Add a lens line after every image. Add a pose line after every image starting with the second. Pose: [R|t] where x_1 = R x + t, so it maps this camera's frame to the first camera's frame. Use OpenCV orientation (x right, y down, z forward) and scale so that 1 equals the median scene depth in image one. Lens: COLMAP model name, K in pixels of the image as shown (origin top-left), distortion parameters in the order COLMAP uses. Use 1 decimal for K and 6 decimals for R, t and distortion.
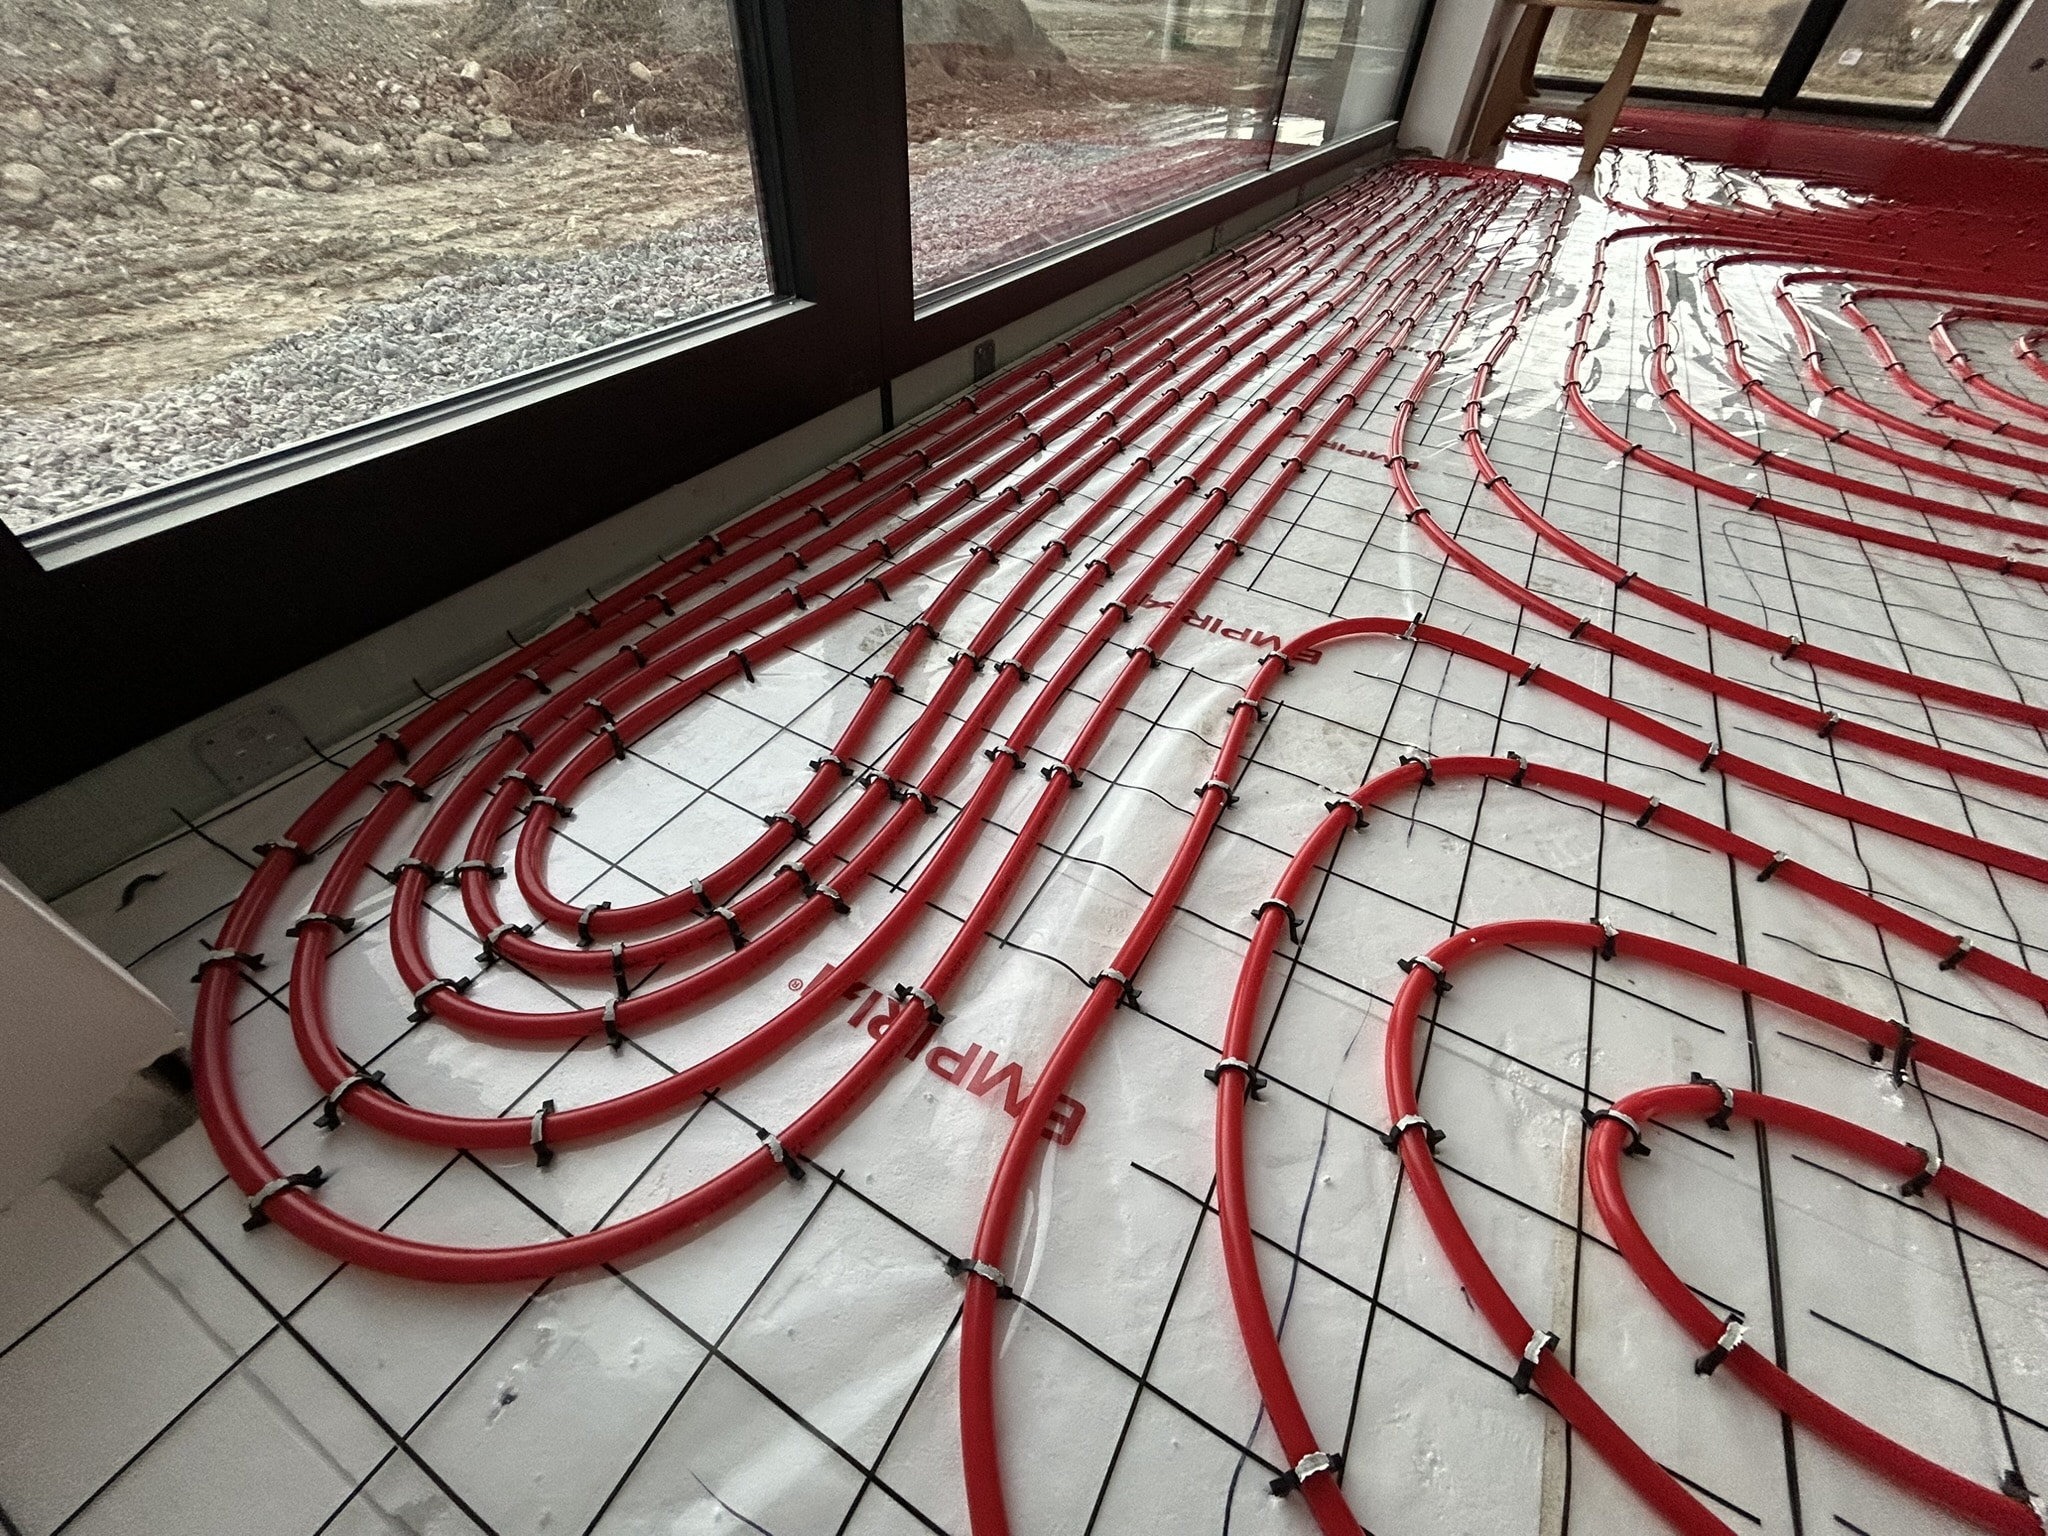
lens RADIAL K [[819.7, 0, 1023.3], [0, 819.7, 771.5], [0, 0, 1]] dist [0.000290, -0.001033]
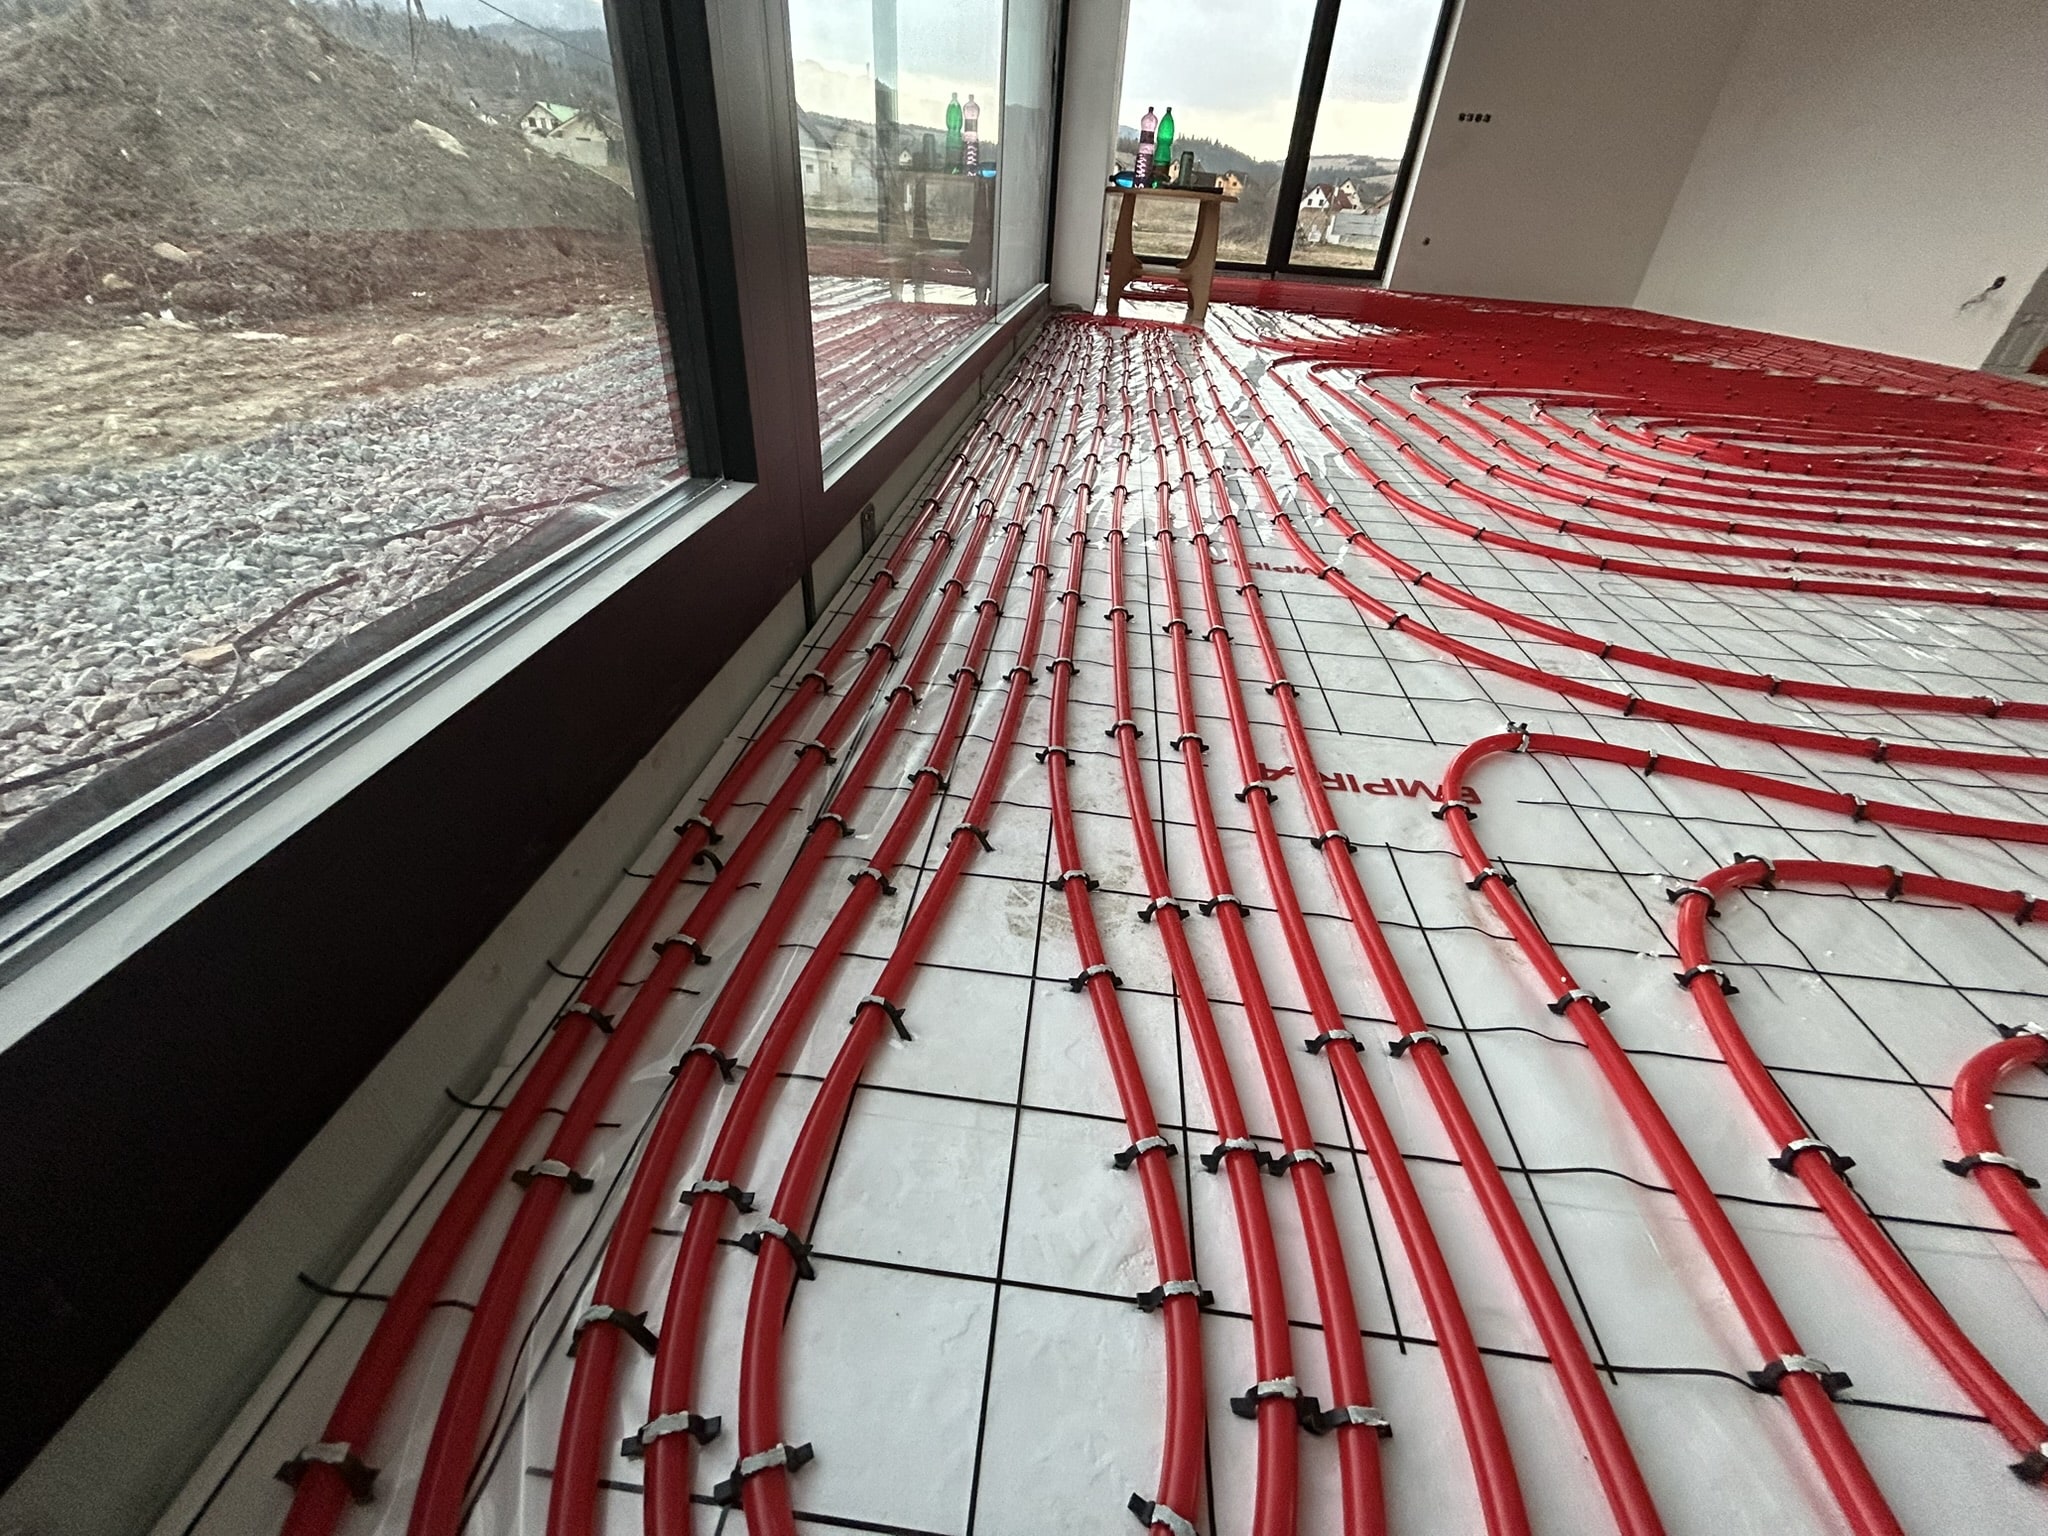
lens RADIAL K [[819.7, 0, 1027.9], [0, 819.7, 761.1], [0, 0, 1]] dist [0.000290, -0.001033]
pose [[0.916334, -0.215456, 0.337507, -0.330991], [0.264542, 0.958492, -0.106356, -0.180609], [-0.300583, 0.186742, 0.935295, 0.263935]]
